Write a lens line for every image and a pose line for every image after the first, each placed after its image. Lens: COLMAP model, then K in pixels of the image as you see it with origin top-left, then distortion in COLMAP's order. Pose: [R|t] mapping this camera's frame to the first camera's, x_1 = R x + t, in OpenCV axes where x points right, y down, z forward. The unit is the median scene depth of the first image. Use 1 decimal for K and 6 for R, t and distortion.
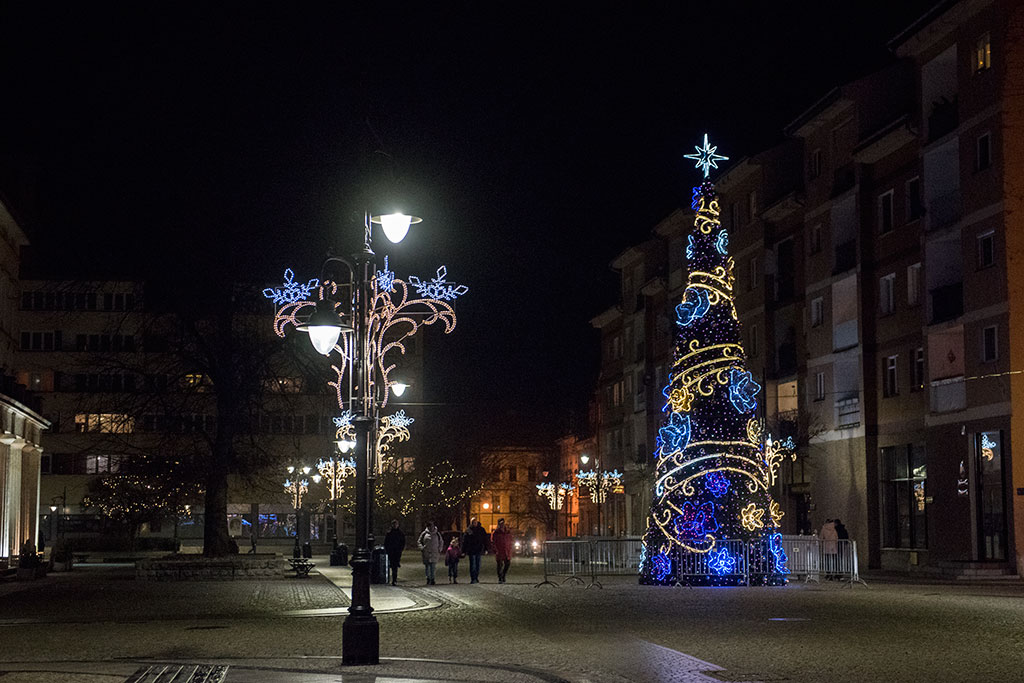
lens RADIAL K [[1346.4, 0, 512.0], [0, 1346.4, 341.5], [0, 0, 1]] dist [0.120647, 0.008308]
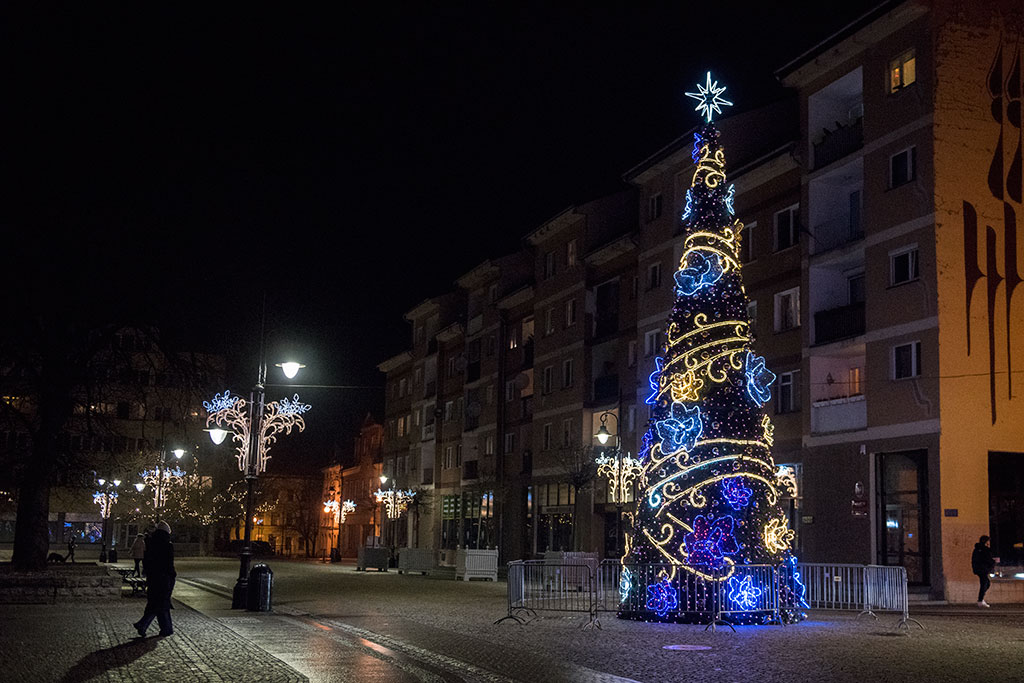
lens RADIAL K [[1002.8, 0, 514.8], [0, 1002.8, 376.9], [0, 0, 1]] dist [0.063595, -0.002941]
pose [[0.972455, 0.056150, 0.226227, -0.104899], [-0.051034, 0.998293, -0.028405, 0.058608], [-0.227435, 0.016078, 0.973660, 0.439818]]
